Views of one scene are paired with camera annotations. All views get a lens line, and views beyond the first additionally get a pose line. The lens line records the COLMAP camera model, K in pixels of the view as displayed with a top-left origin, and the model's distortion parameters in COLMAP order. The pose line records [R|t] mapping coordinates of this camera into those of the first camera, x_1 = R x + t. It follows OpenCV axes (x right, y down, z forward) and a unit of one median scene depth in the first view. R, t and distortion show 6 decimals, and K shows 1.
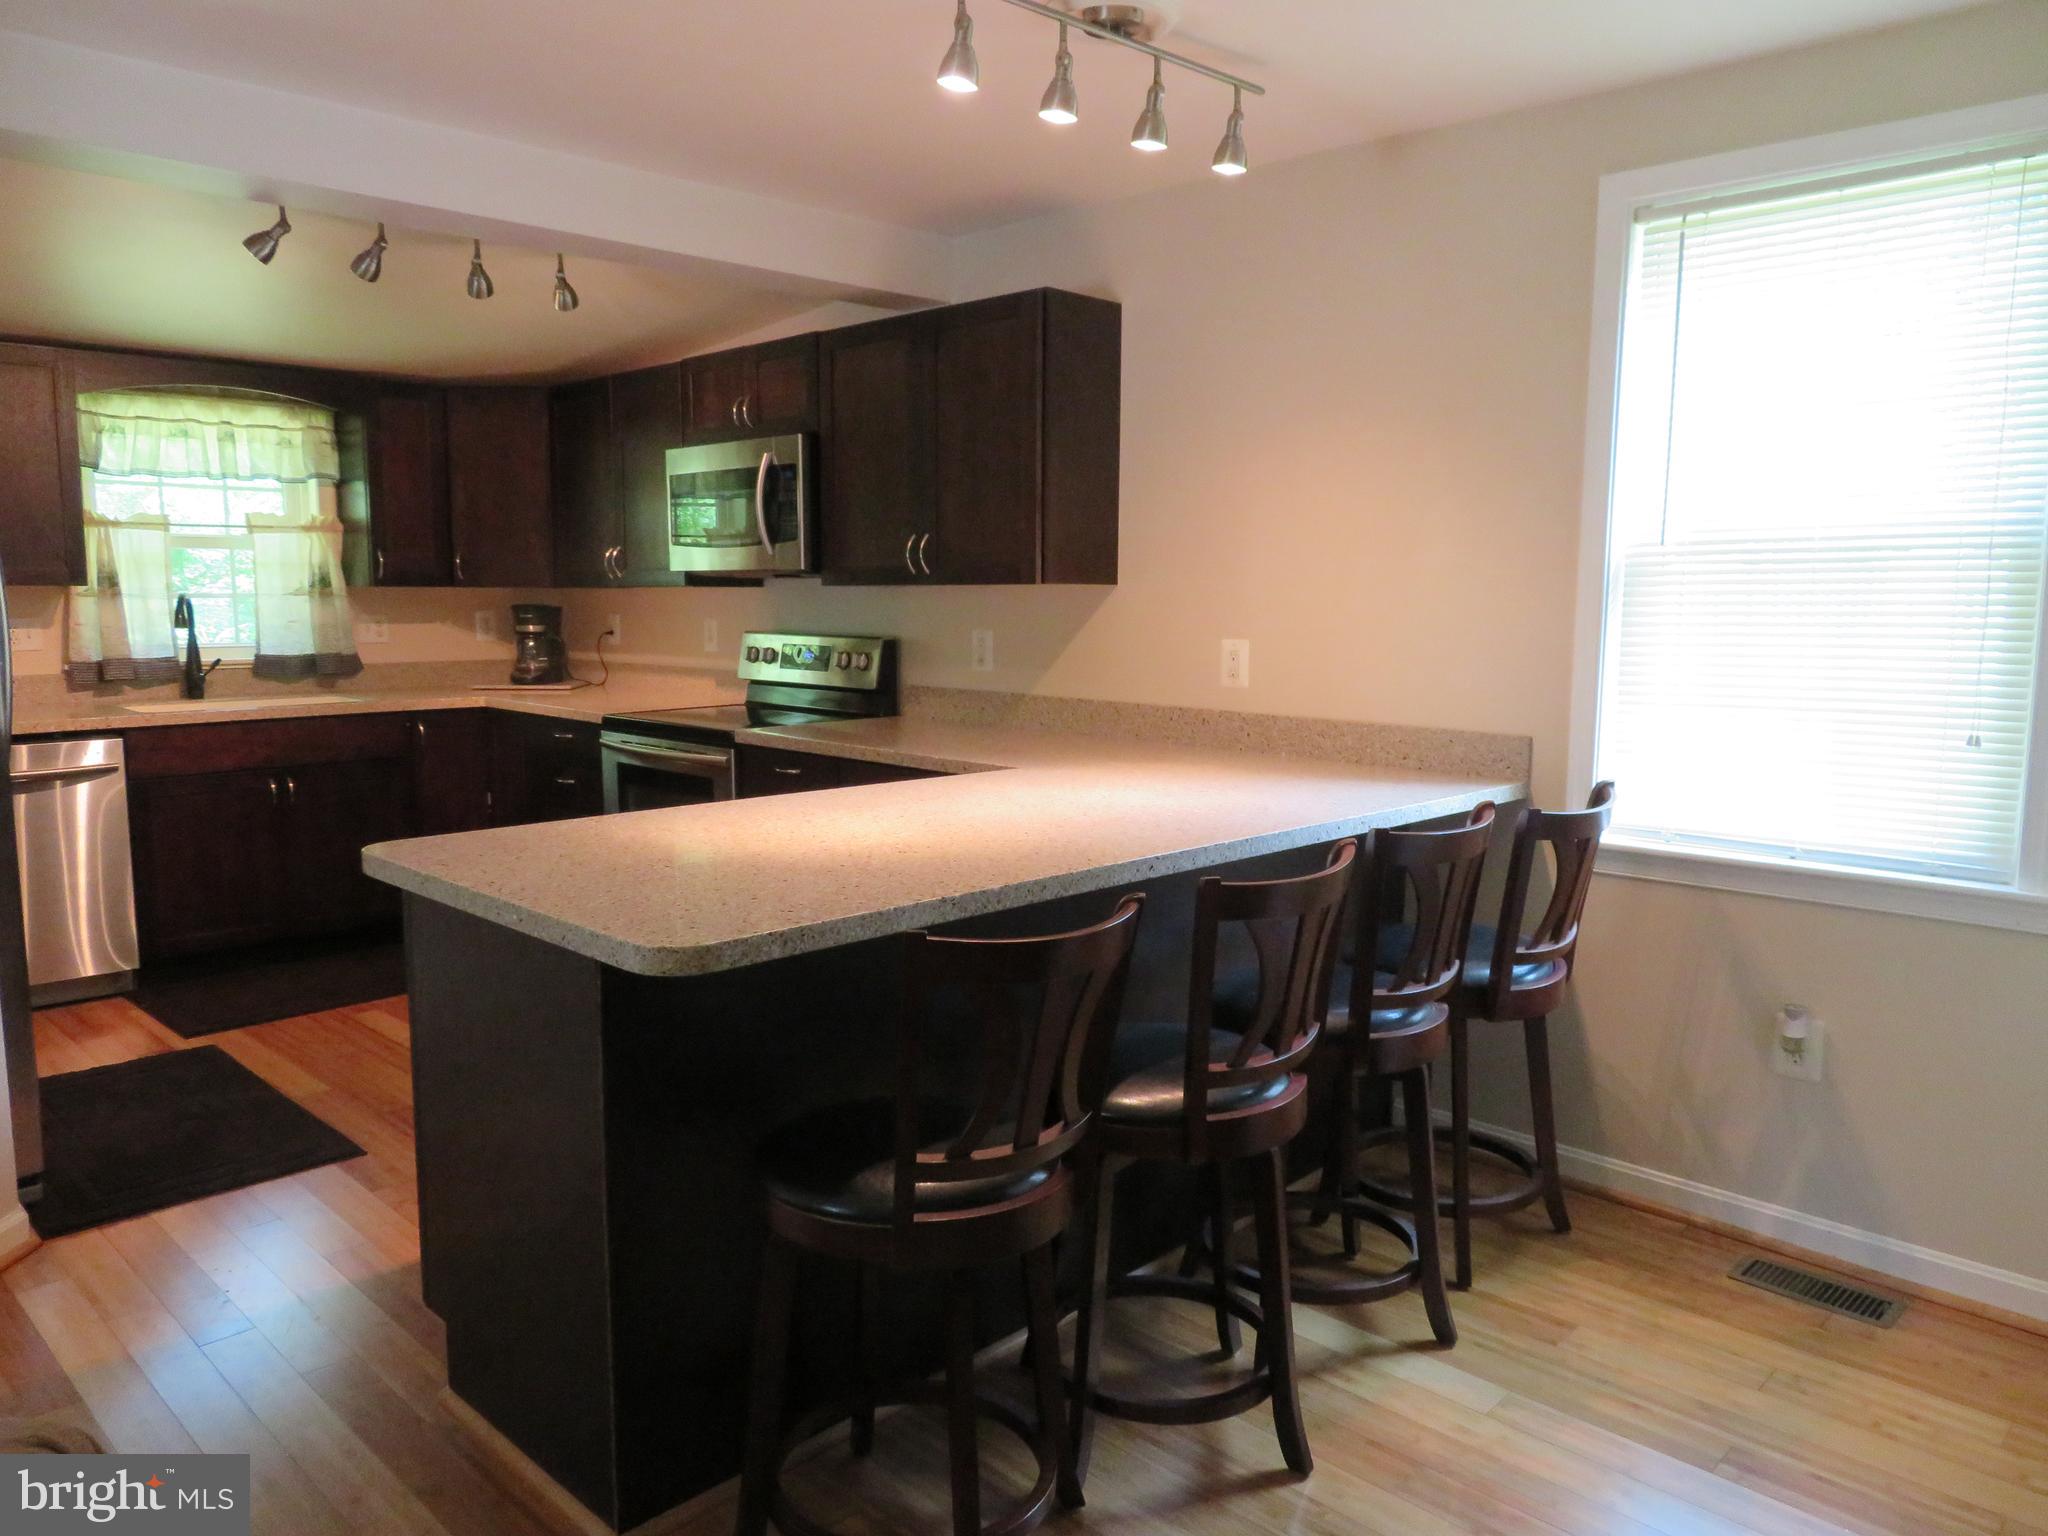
lens RADIAL K [[1459.1, 0, 1014.7], [0, 1459.1, 771.3], [0, 0, 1]] dist [-0.009698, 0.001991]
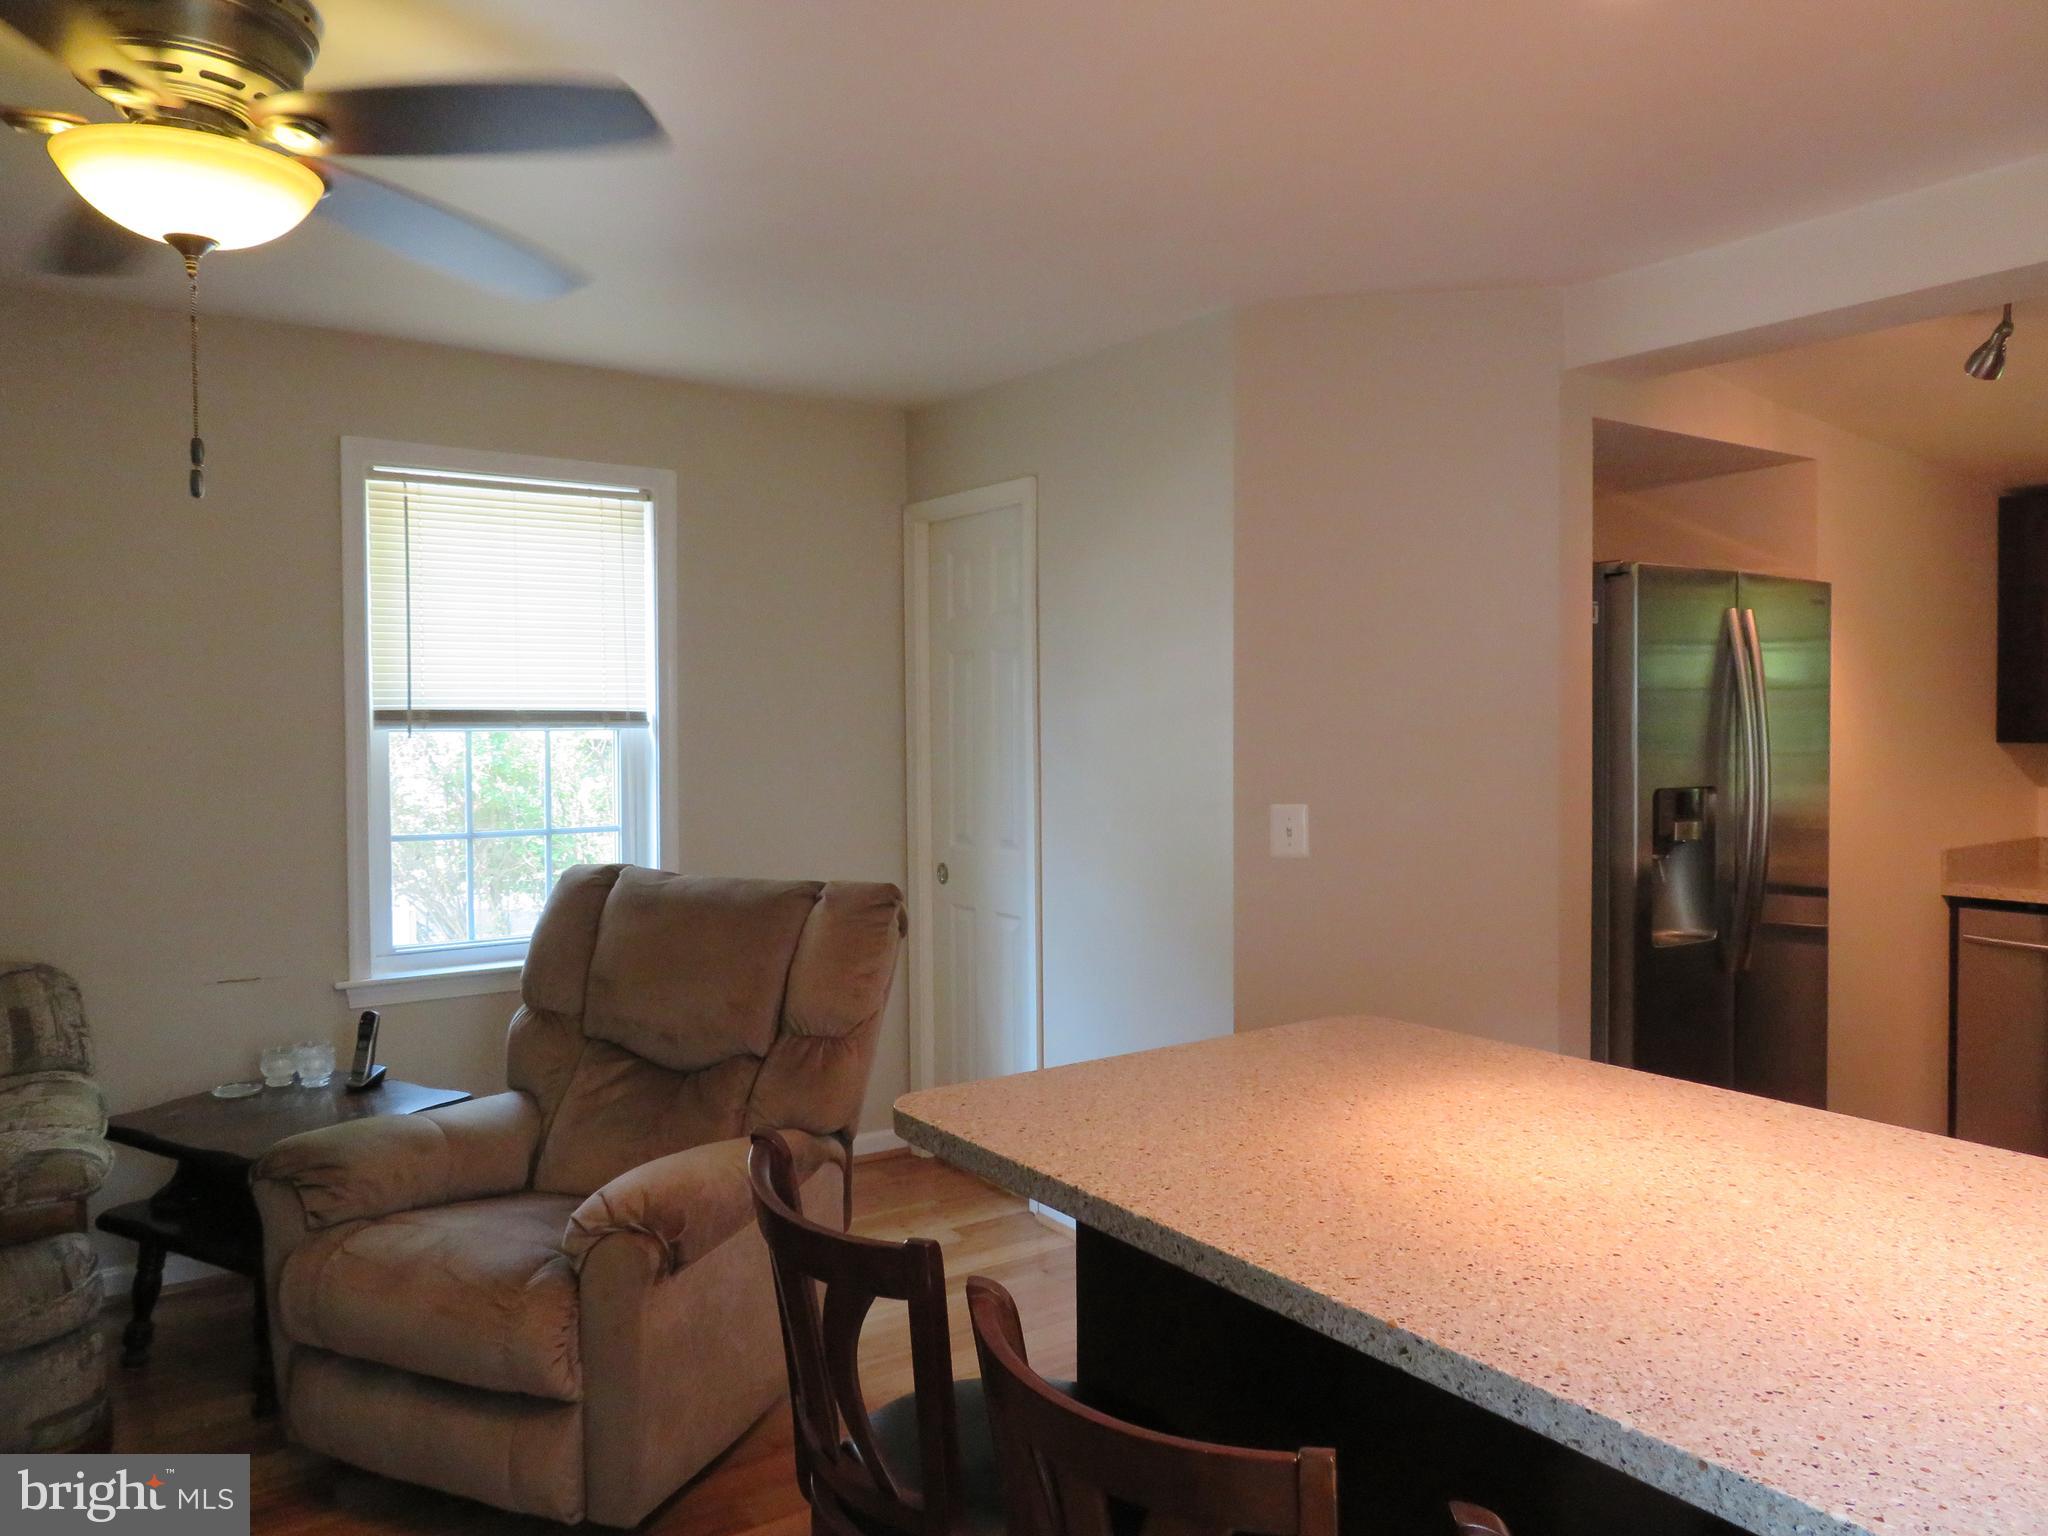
lens RADIAL K [[1459.1, 0, 1032.1], [0, 1459.1, 765.9], [0, 0, 1]] dist [-0.009698, 0.001991]
pose [[-0.174943, 0.027546, -0.984193, 0.294437], [-0.122067, 0.991290, 0.049443, -0.070842], [0.976982, 0.128787, -0.170057, 0.444521]]
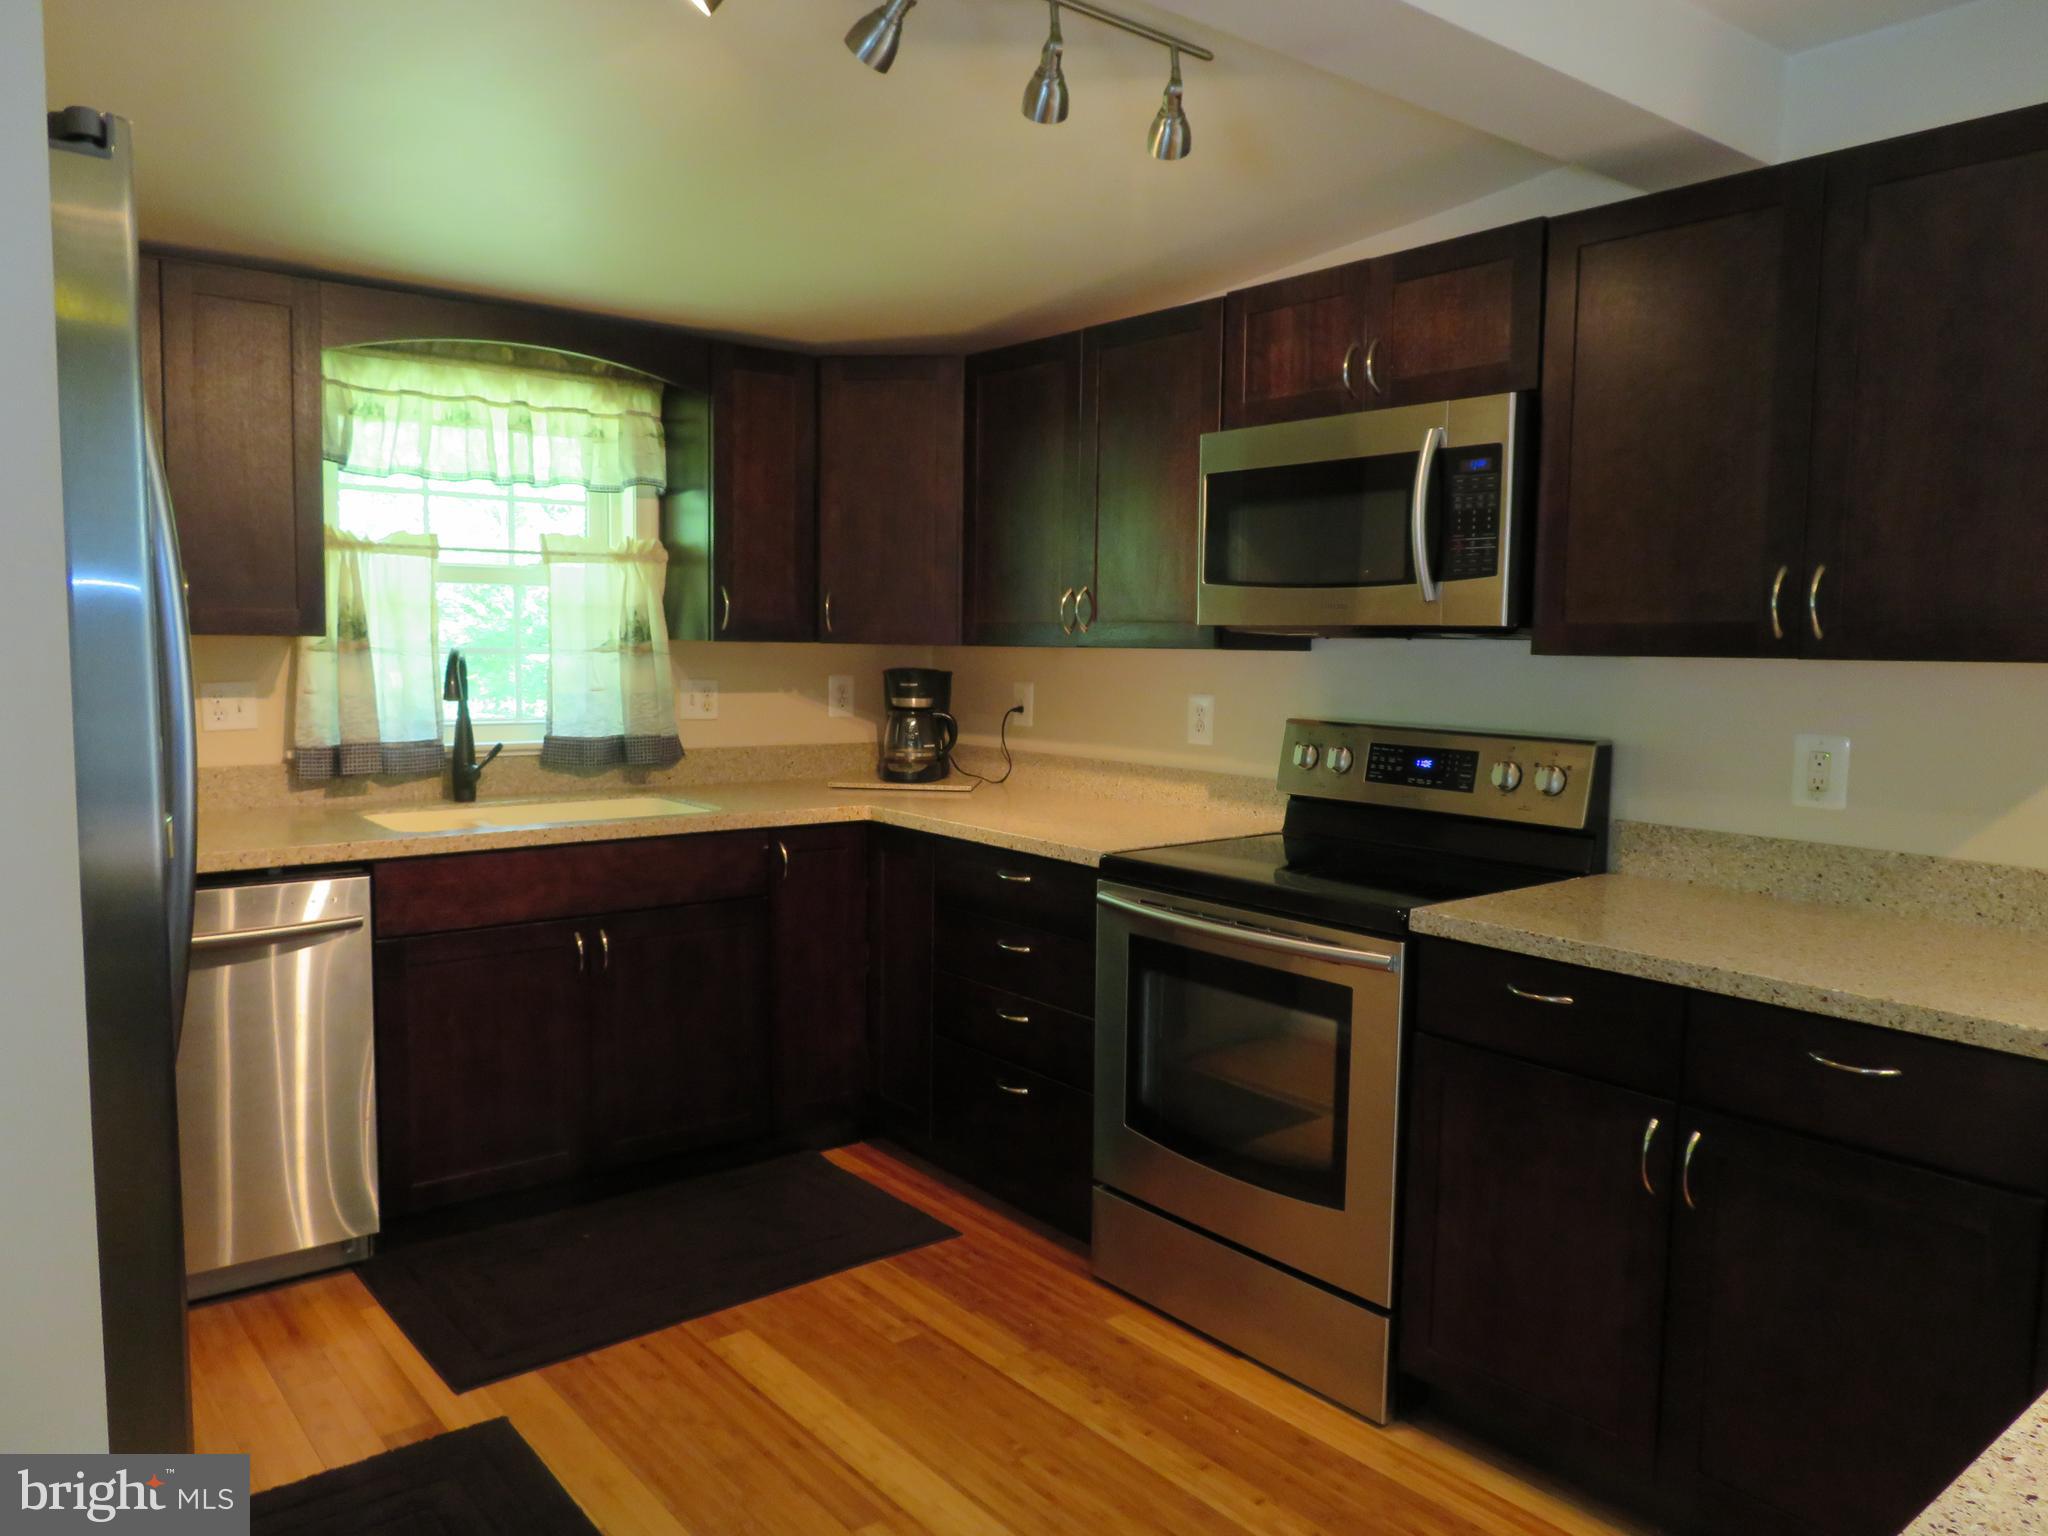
lens RADIAL K [[1459.1, 0, 1017.1], [0, 1459.1, 772.9], [0, 0, 1]] dist [-0.009698, 0.001991]
pose [[0.994133, 0.021920, -0.105922, -0.247897], [-0.025382, 0.999183, -0.031445, -0.051790], [0.105146, 0.033949, 0.993877, 0.368243]]
